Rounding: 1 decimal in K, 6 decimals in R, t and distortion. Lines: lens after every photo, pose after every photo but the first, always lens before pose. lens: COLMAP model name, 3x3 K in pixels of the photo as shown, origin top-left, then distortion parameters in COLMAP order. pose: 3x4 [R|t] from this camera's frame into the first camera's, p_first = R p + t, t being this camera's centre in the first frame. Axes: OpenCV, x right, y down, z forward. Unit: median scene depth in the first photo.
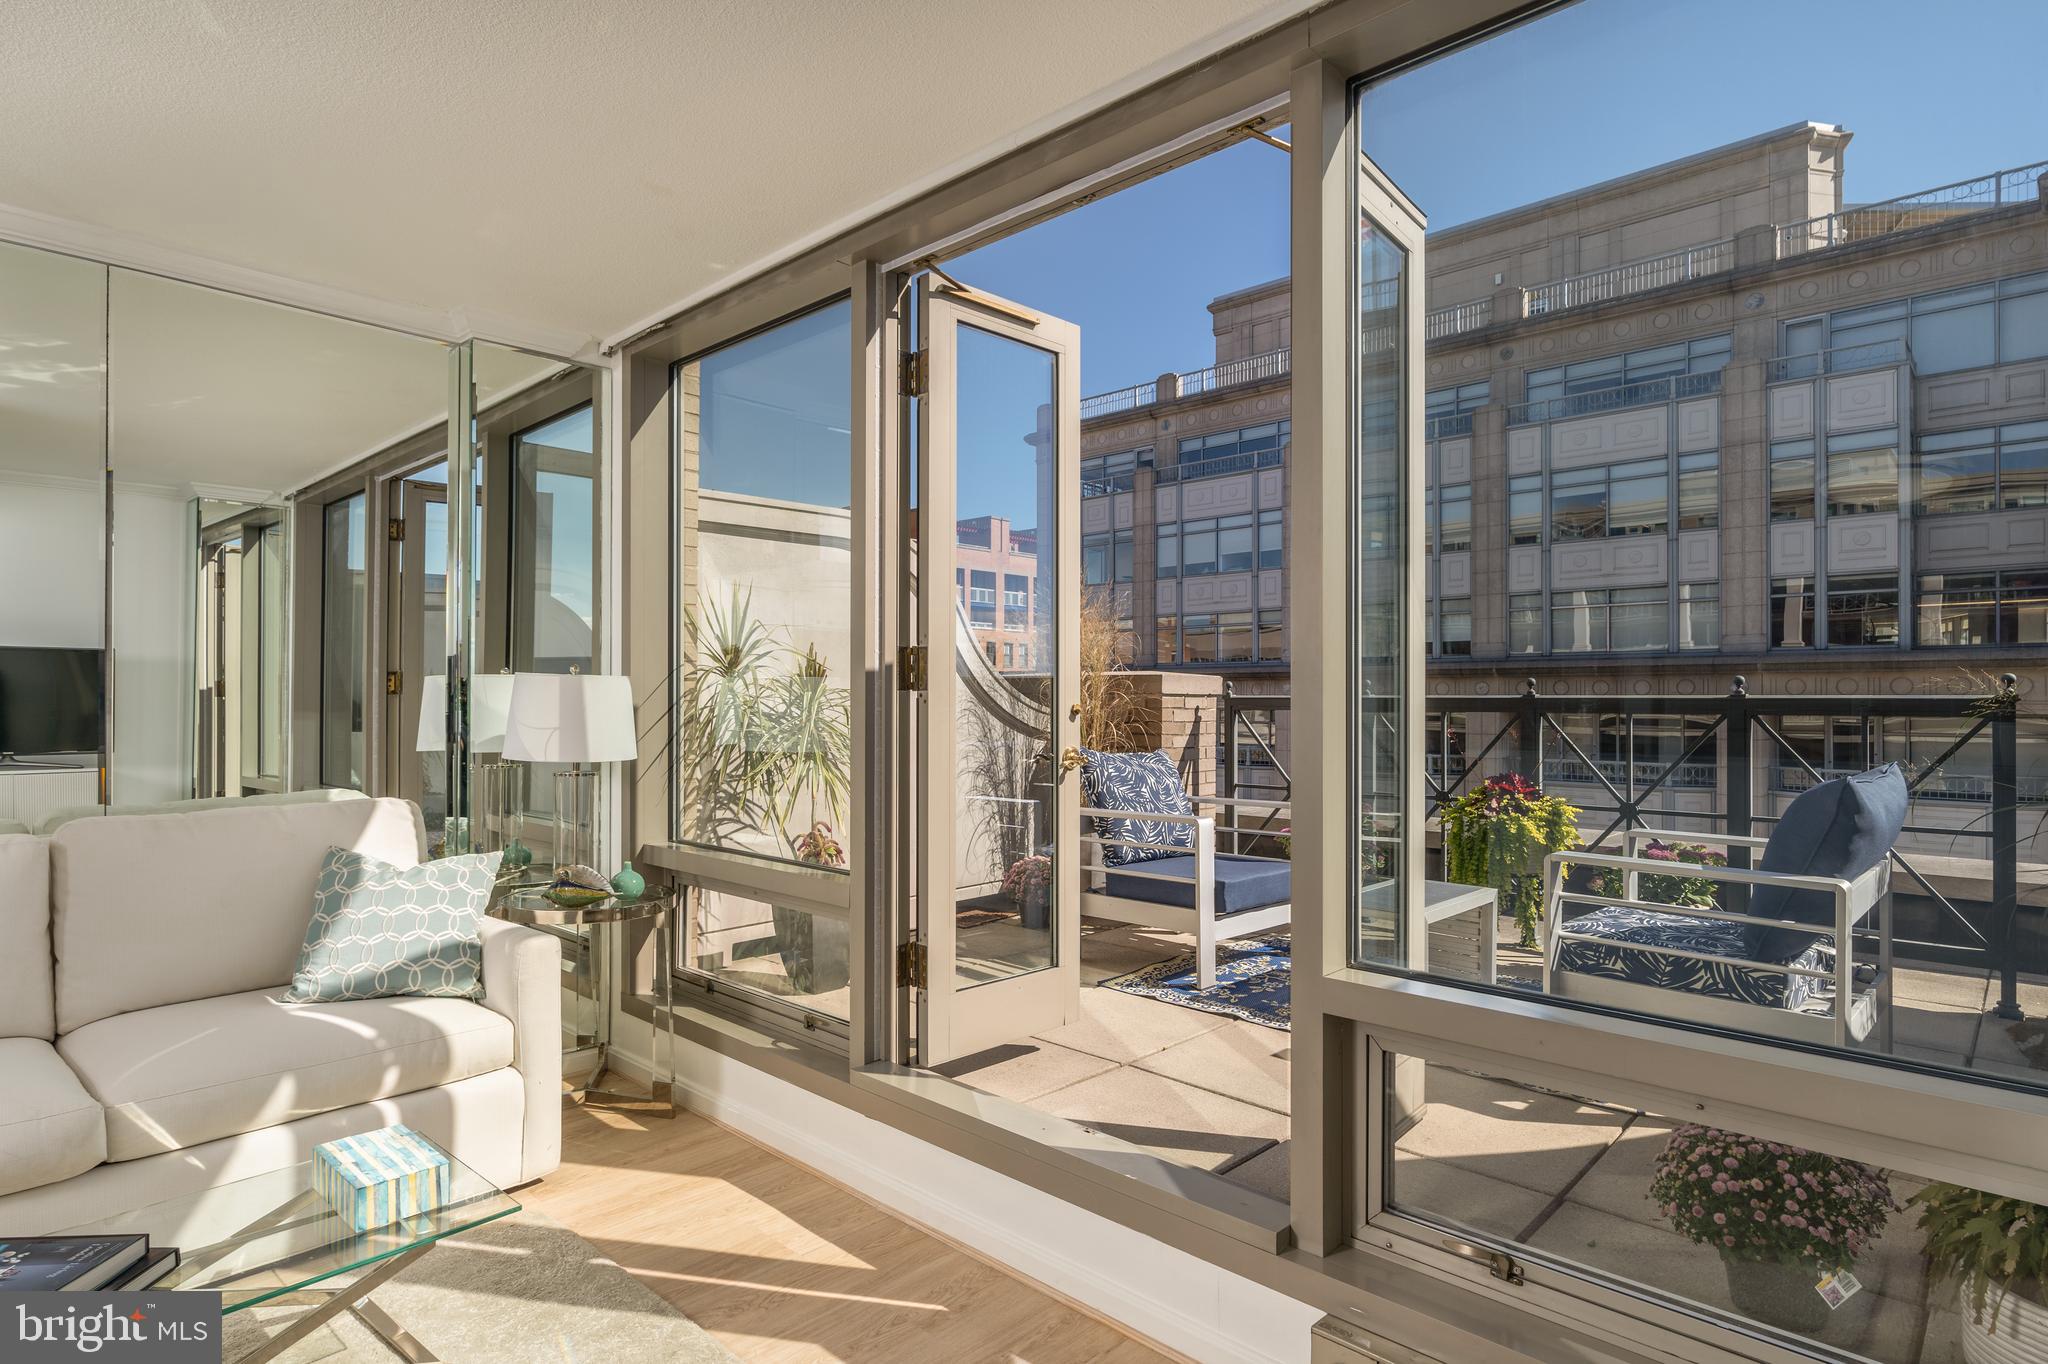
lens RADIAL K [[1085.9, 0, 1024.0], [0, 1085.9, 682.0], [0, 0, 1]] dist [-0.022379, 0.018565]
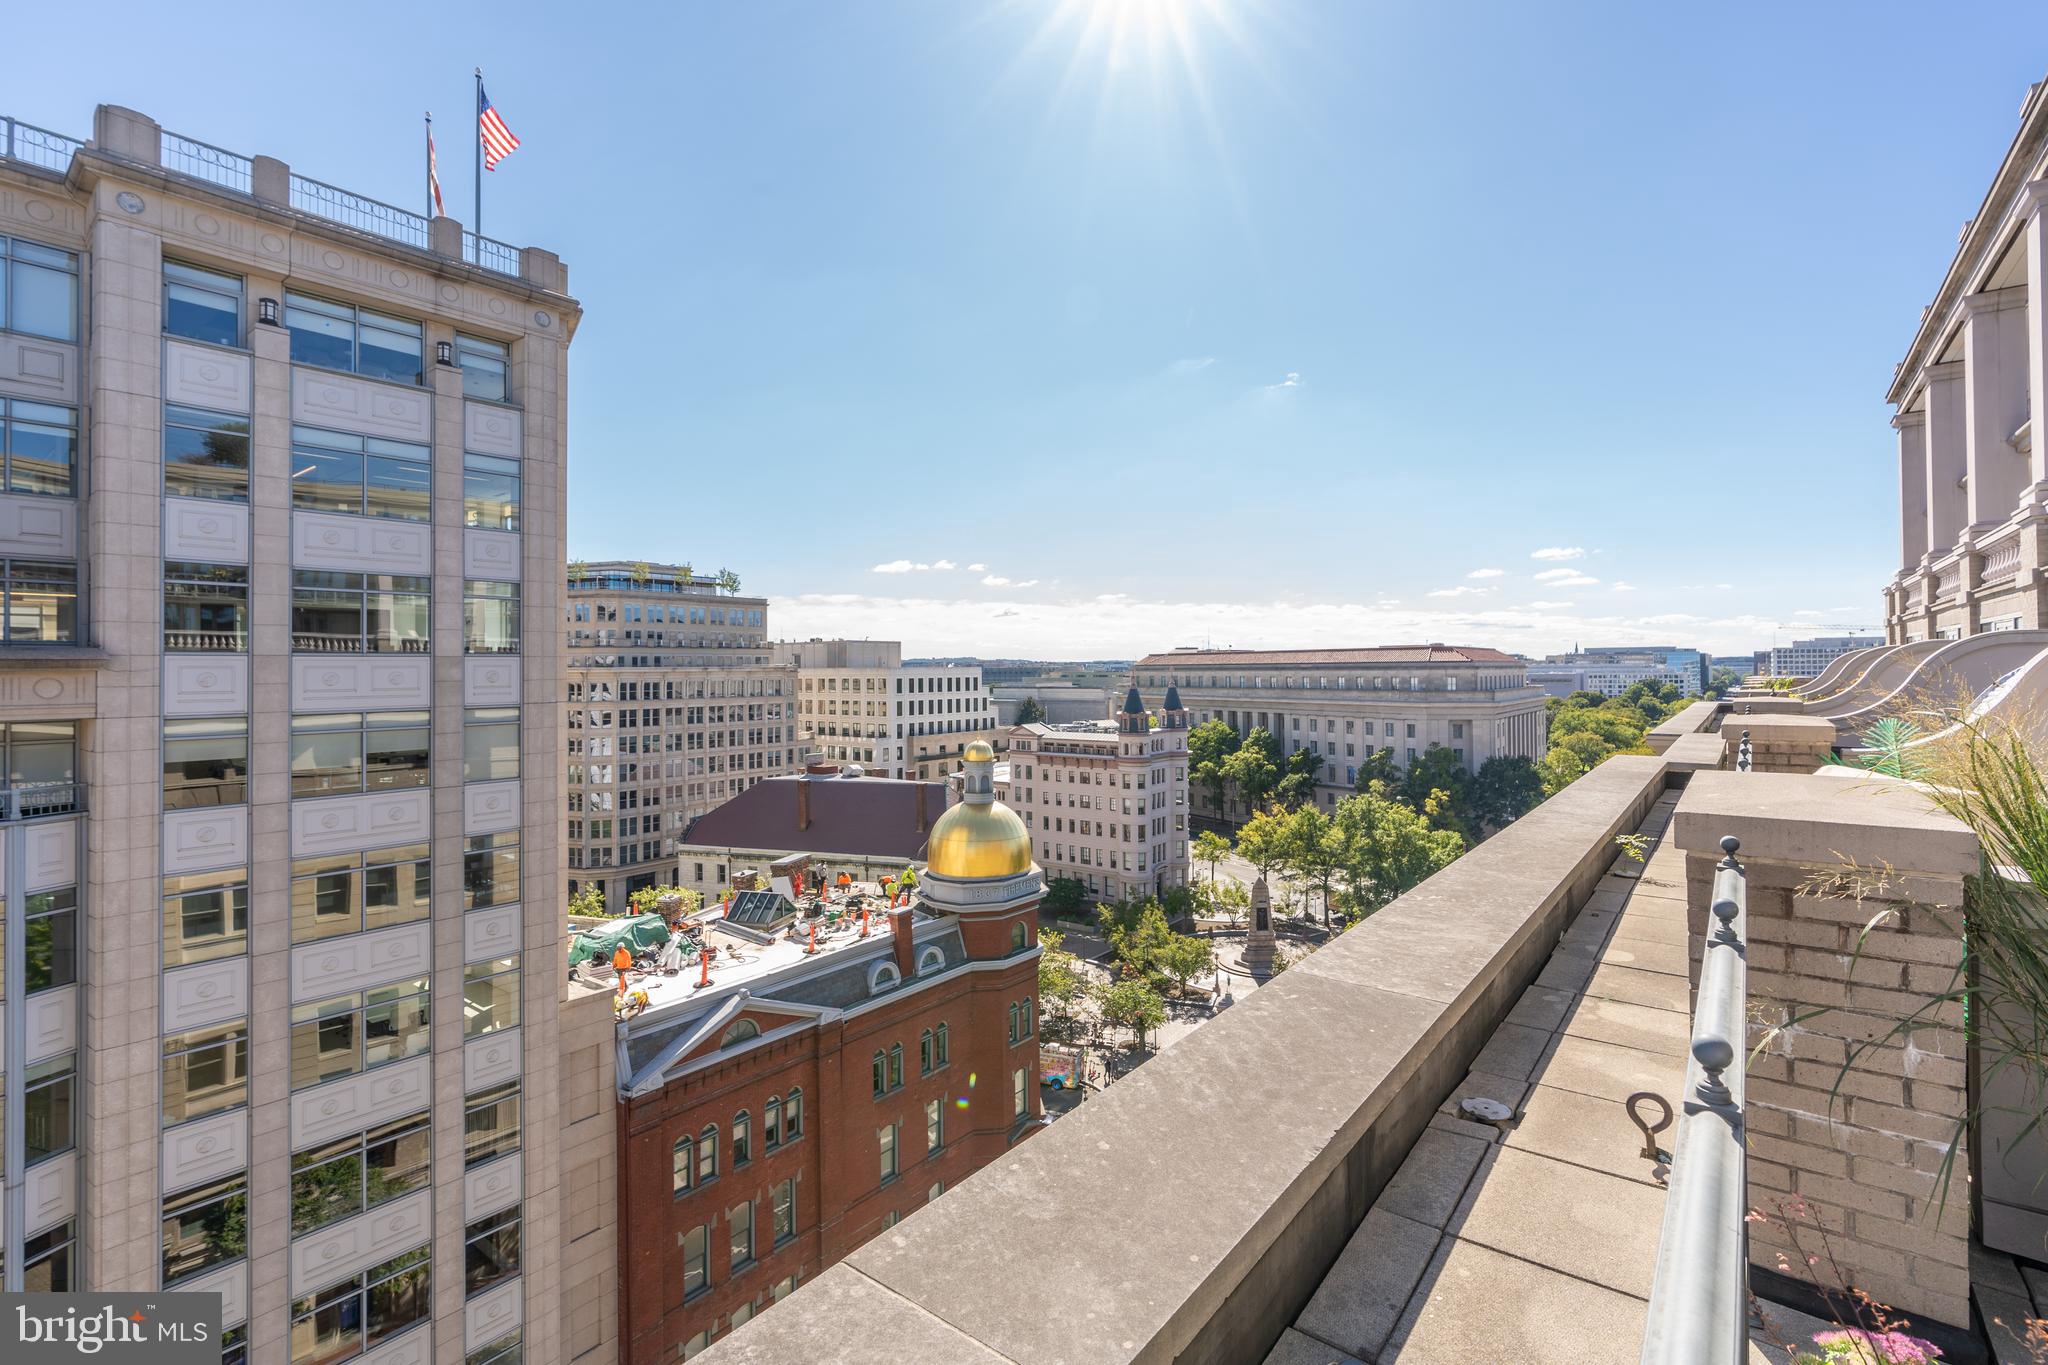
lens RADIAL K [[930.7, 0, 1036.0], [0, 930.7, 657.7], [0, 0, 1]] dist [-0.003408, 0.000169]
pose [[-0.102696, 0.009887, 0.994664, 0.038641], [-0.005018, 0.999933, -0.010457, -0.013771], [-0.994700, -0.006065, -0.102640, 0.180944]]
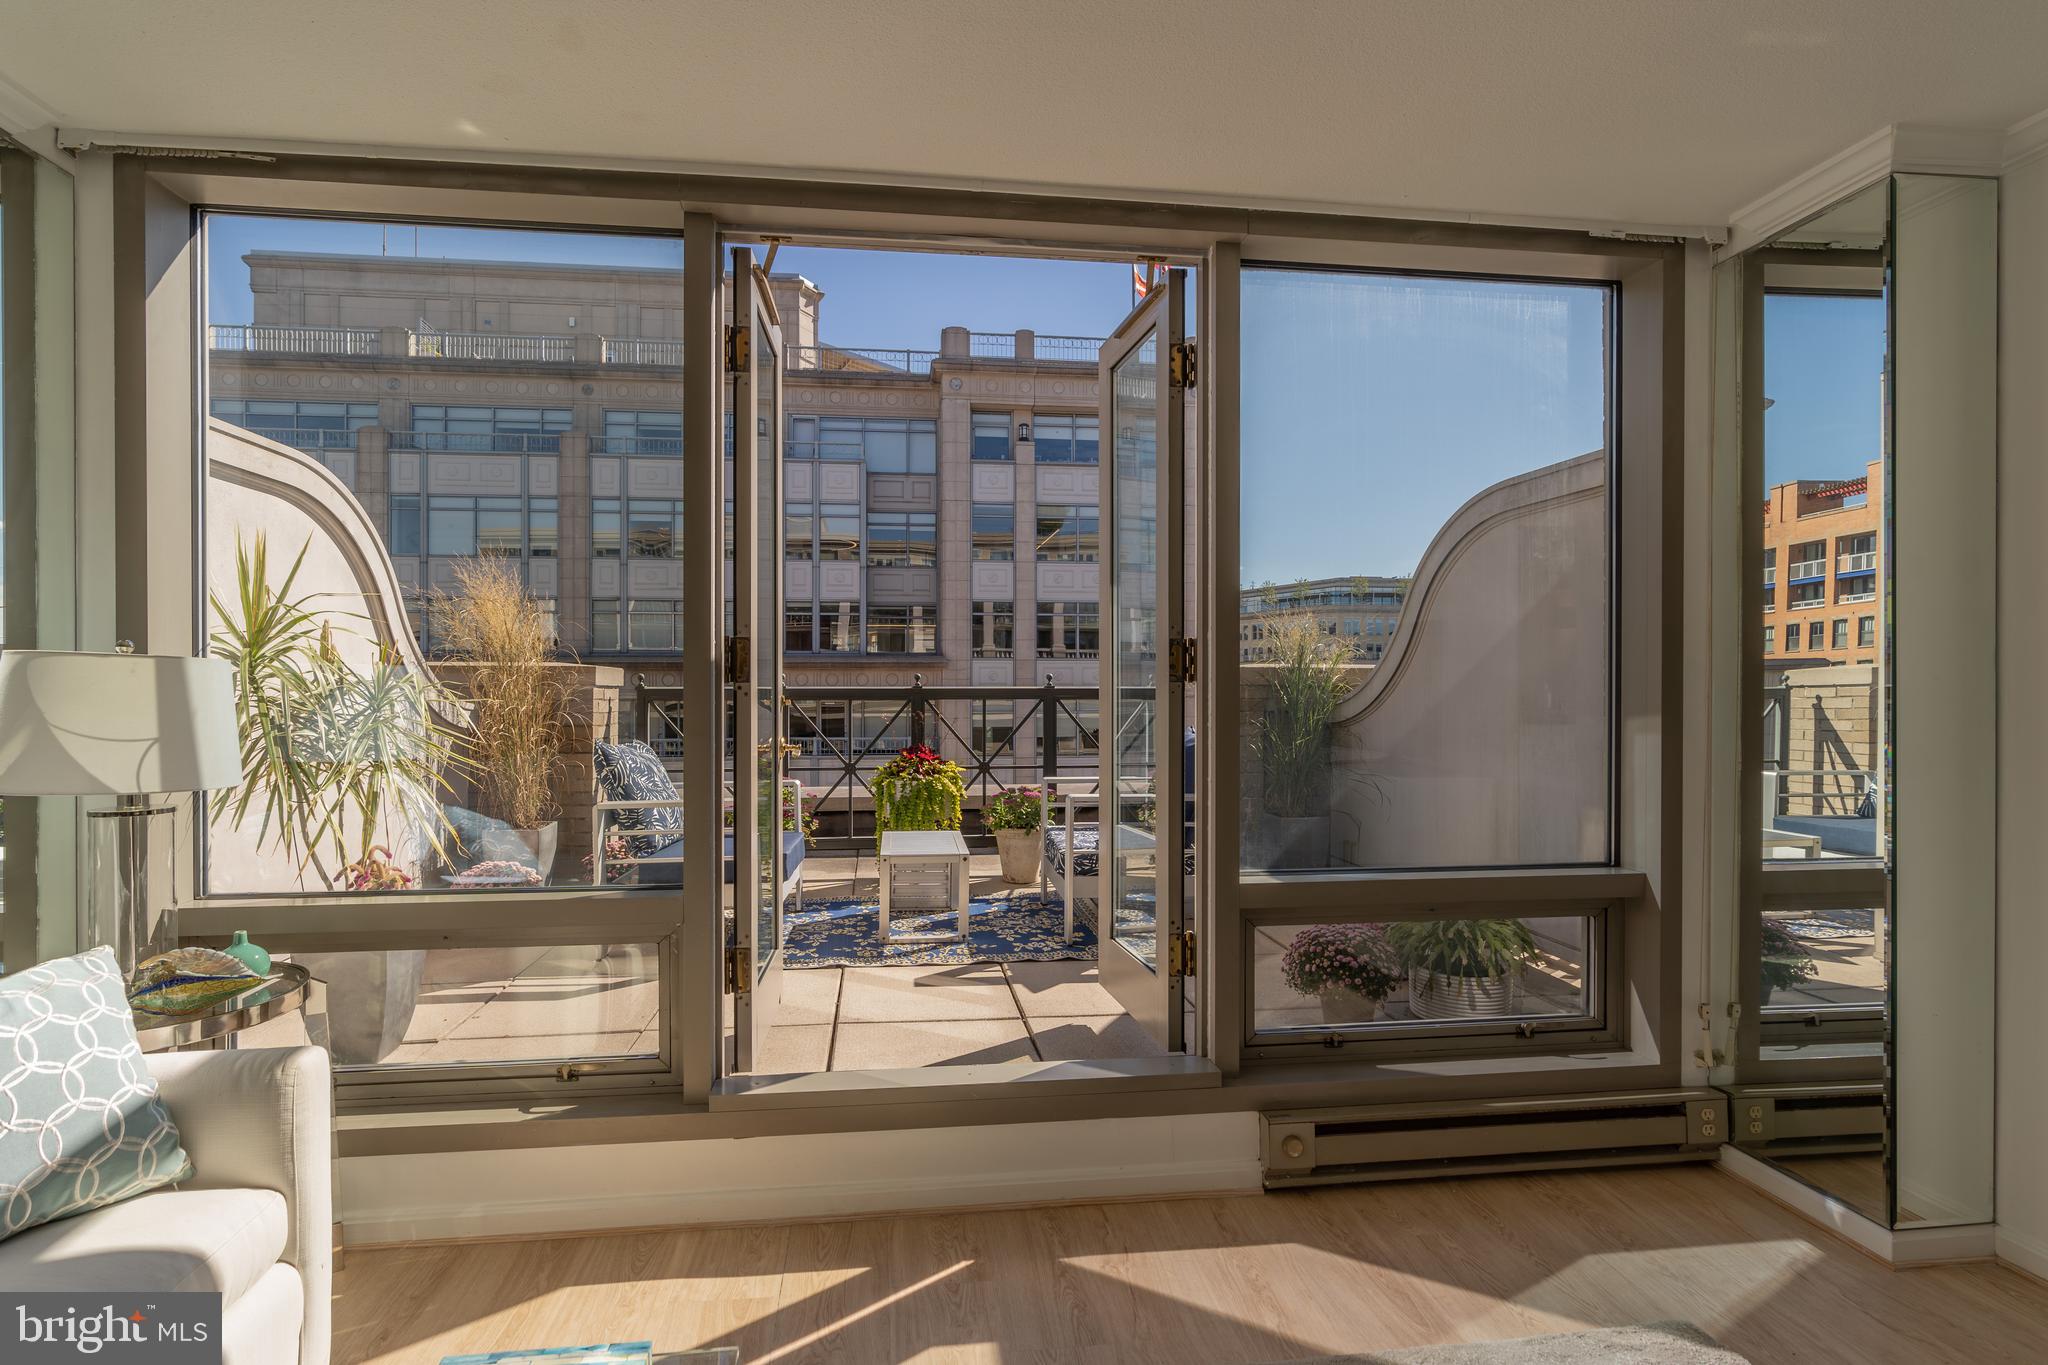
lens RADIAL K [[954.6, 0, 986.5], [0, 954.6, 664.6], [0, 0, 1]] dist [-0.000008, -0.000219]
pose [[0.641722, 0.015970, 0.766771, -0.058156], [-0.006733, 0.999862, -0.015190, 0.000564], [-0.766908, 0.004585, 0.641741, 0.028117]]
